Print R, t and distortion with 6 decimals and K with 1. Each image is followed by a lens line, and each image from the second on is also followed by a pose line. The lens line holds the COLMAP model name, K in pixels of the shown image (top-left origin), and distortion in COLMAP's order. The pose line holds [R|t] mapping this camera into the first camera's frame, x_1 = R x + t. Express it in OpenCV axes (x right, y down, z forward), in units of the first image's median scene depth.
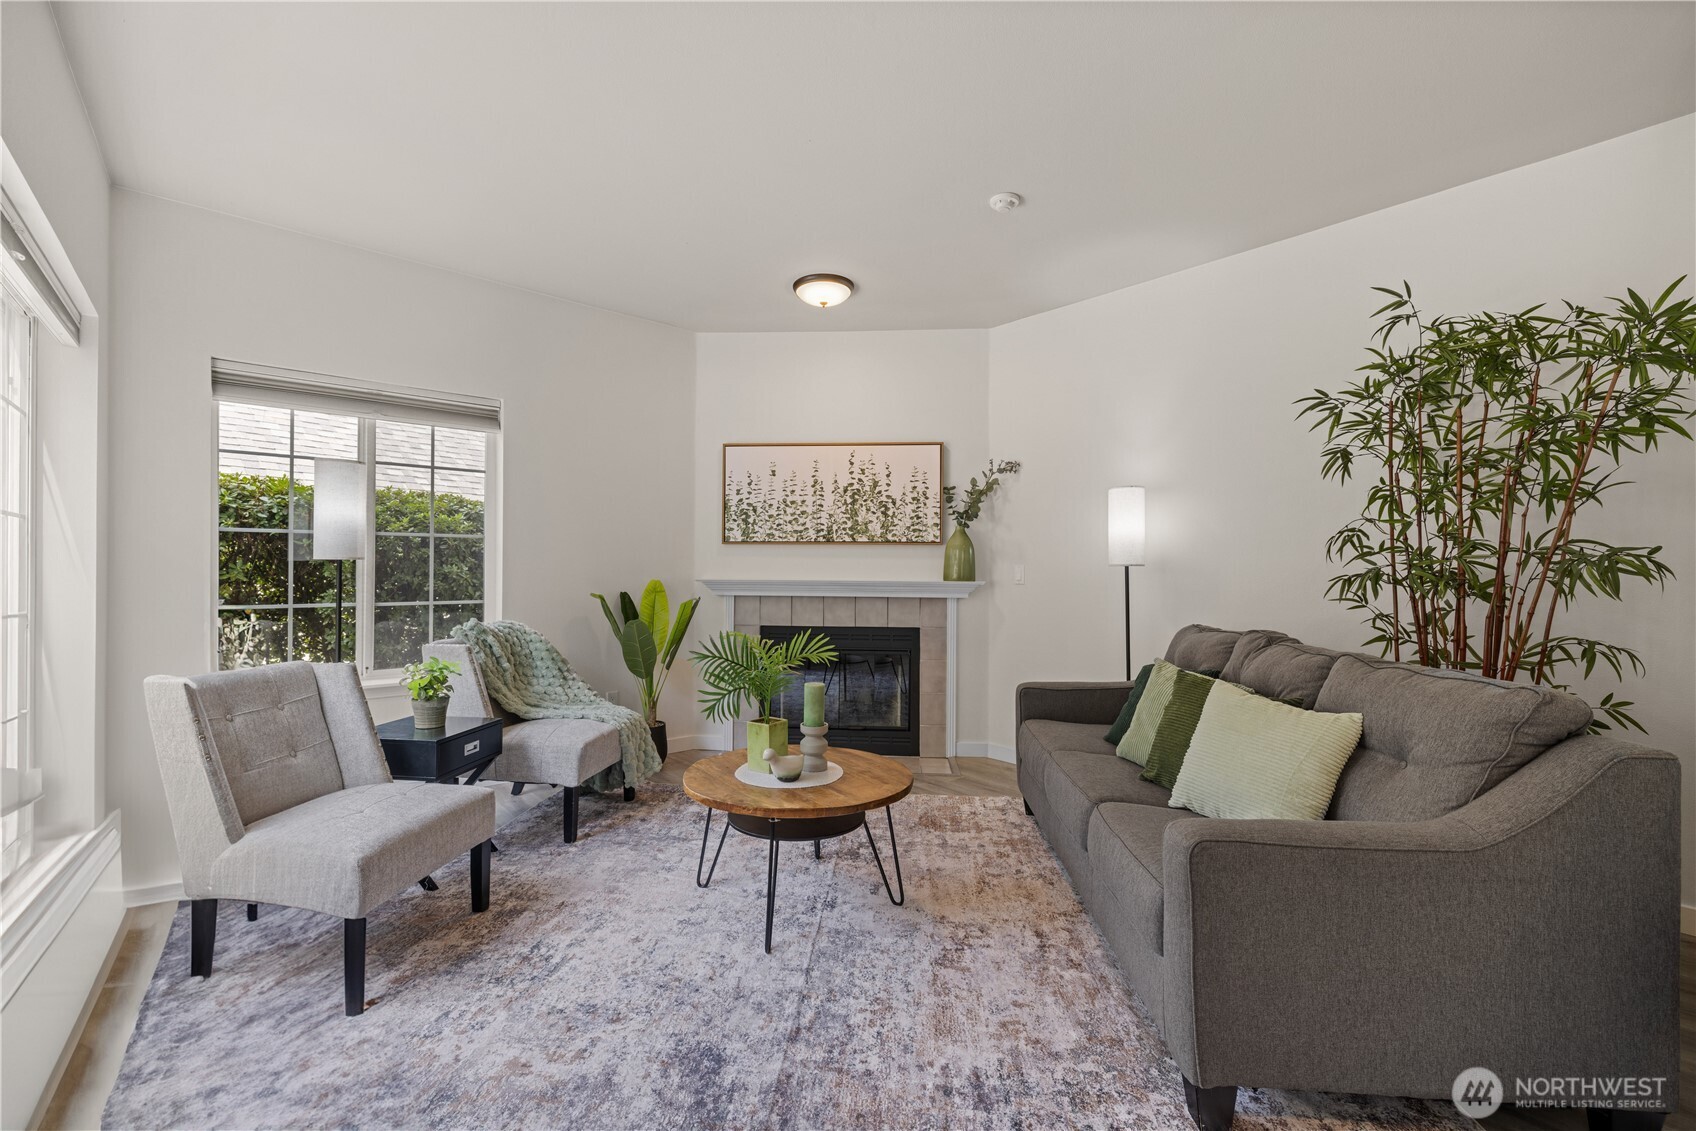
lens RADIAL K [[711.2, 0, 858.9], [0, 711.2, 579.5], [0, 0, 1]] dist [-0.000489, 0.000937]
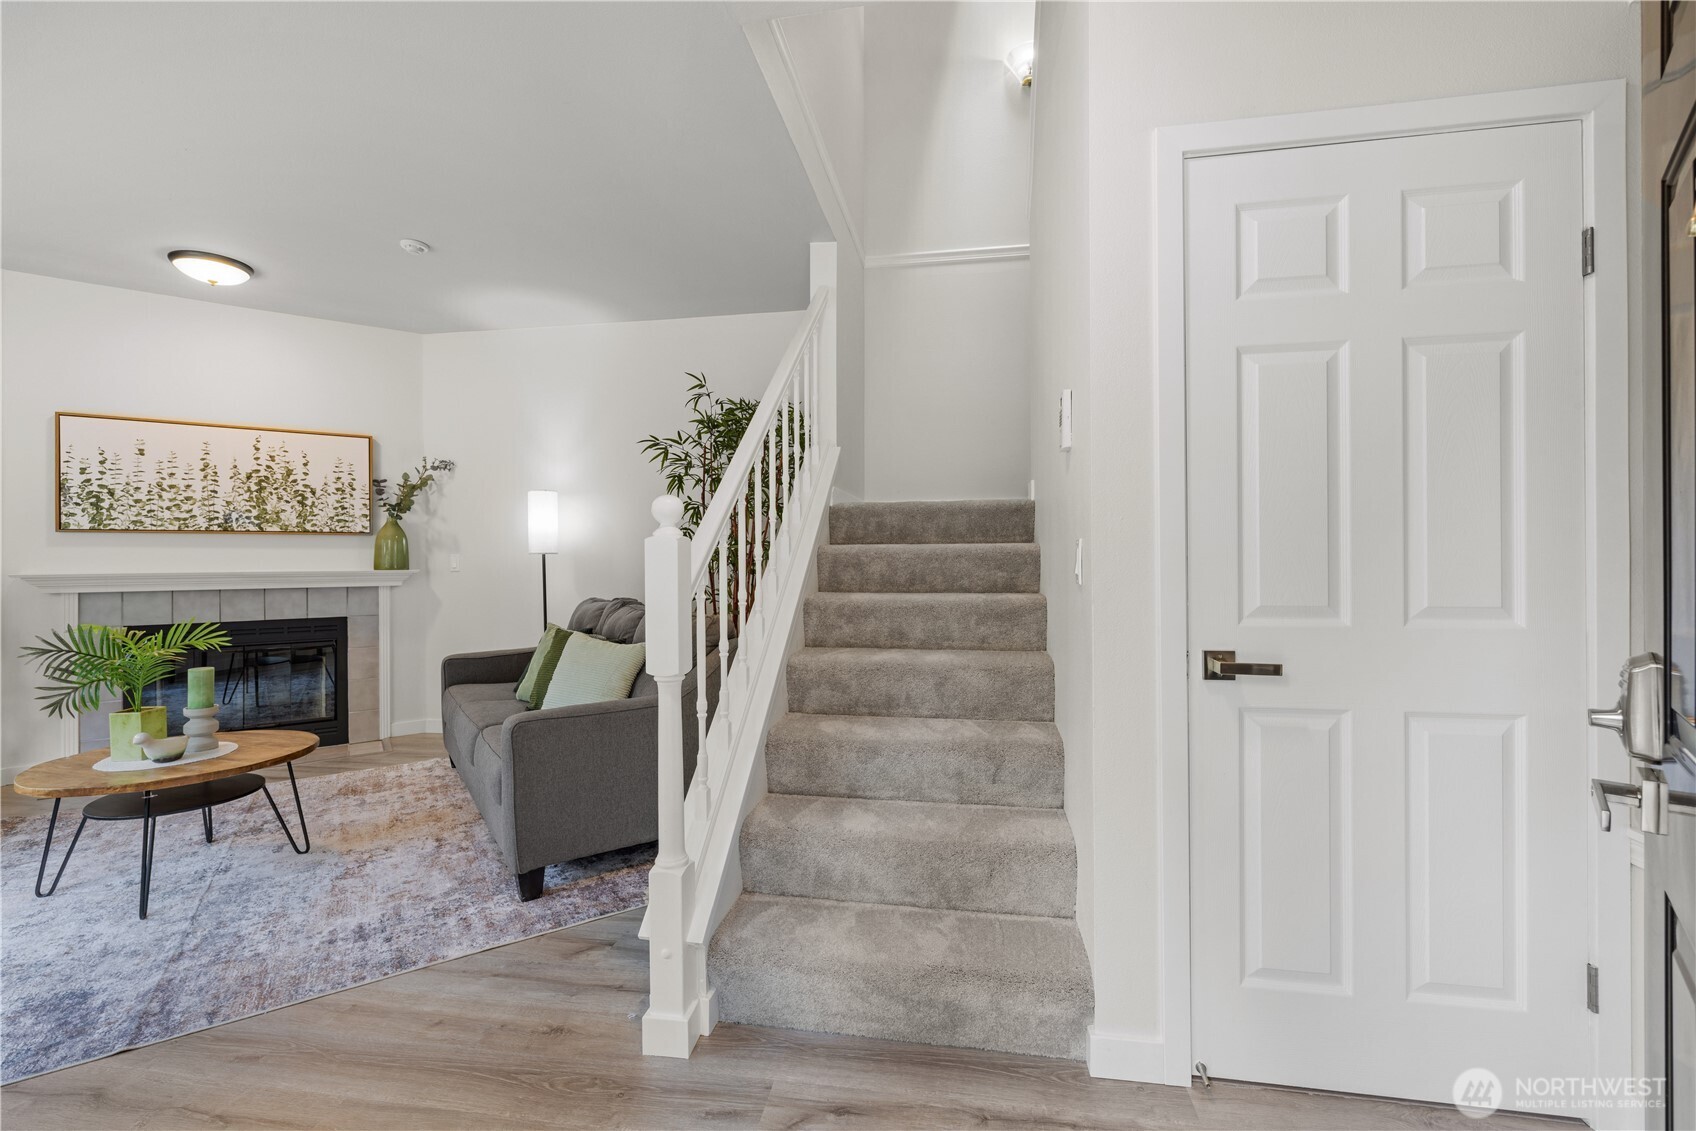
lens RADIAL K [[704.1, 0, 849.7], [0, 704.1, 559.7], [0, 0, 1]] dist [0.000416, 0.000114]
pose [[0.784364, -0.013586, 0.620153, 0.034153], [0.020999, 0.999769, -0.004657, 0.008185], [-0.619946, 0.016675, 0.784467, -0.306773]]
